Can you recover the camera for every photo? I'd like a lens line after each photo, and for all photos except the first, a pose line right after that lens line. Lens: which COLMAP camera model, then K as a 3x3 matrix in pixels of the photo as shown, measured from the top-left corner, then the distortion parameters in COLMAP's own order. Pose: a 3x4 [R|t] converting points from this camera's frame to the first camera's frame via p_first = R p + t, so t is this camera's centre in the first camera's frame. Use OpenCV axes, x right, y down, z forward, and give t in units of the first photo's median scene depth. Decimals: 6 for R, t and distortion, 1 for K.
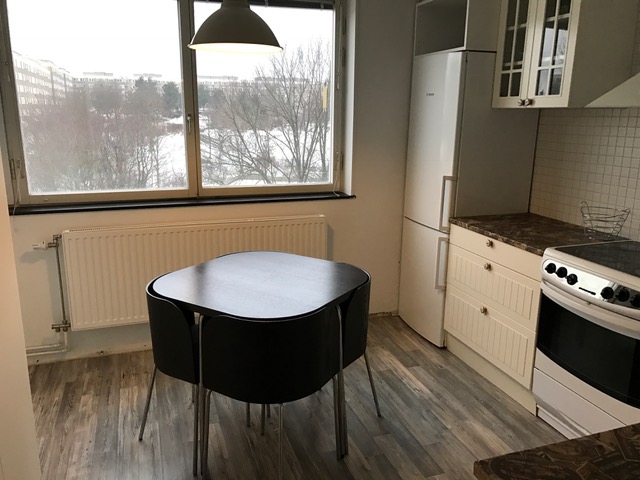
lens RADIAL K [[529.3, 0, 318.0], [0, 529.3, 236.2], [0, 0, 1]] dist [0.014998, -0.006444]
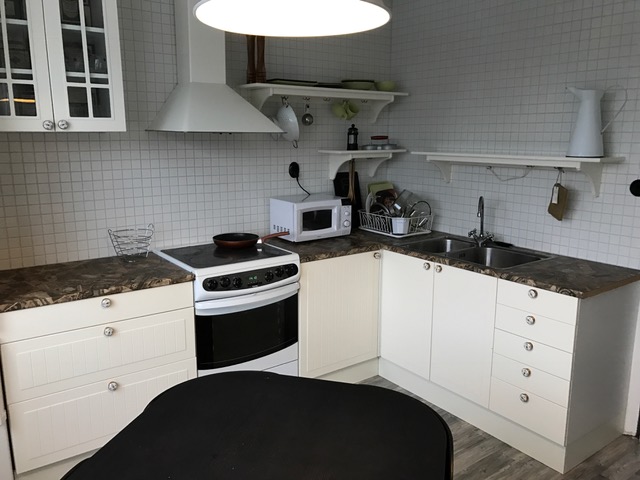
lens RADIAL K [[518.7, 0, 320.0], [0, 518.7, 240.0], [0, 0, 1]] dist [0.001049, -0.004033]
pose [[-0.301346, -0.185610, 0.935275, -0.488021], [0.230309, 0.937661, 0.260289, -0.207460], [-0.925283, 0.293839, -0.239813, 0.897638]]
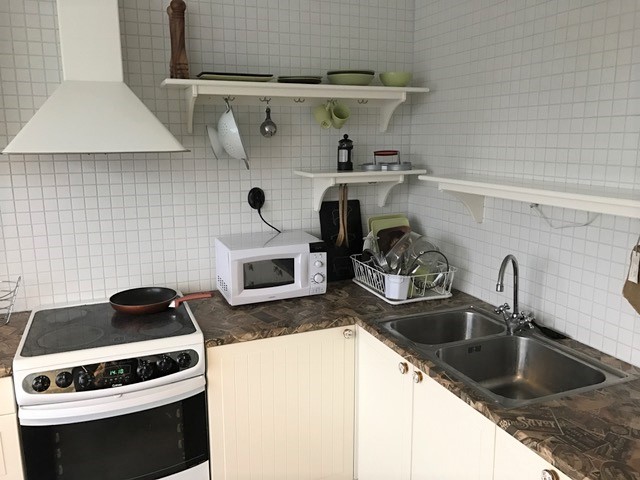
lens RADIAL K [[529.3, 0, 318.0], [0, 529.3, 236.2], [0, 0, 1]] dist [0.014998, -0.006444]
pose [[-0.067610, -0.181025, 0.981152, -0.198470], [0.244971, 0.950286, 0.192211, -0.144520], [-0.967170, 0.253350, -0.019903, 0.543947]]
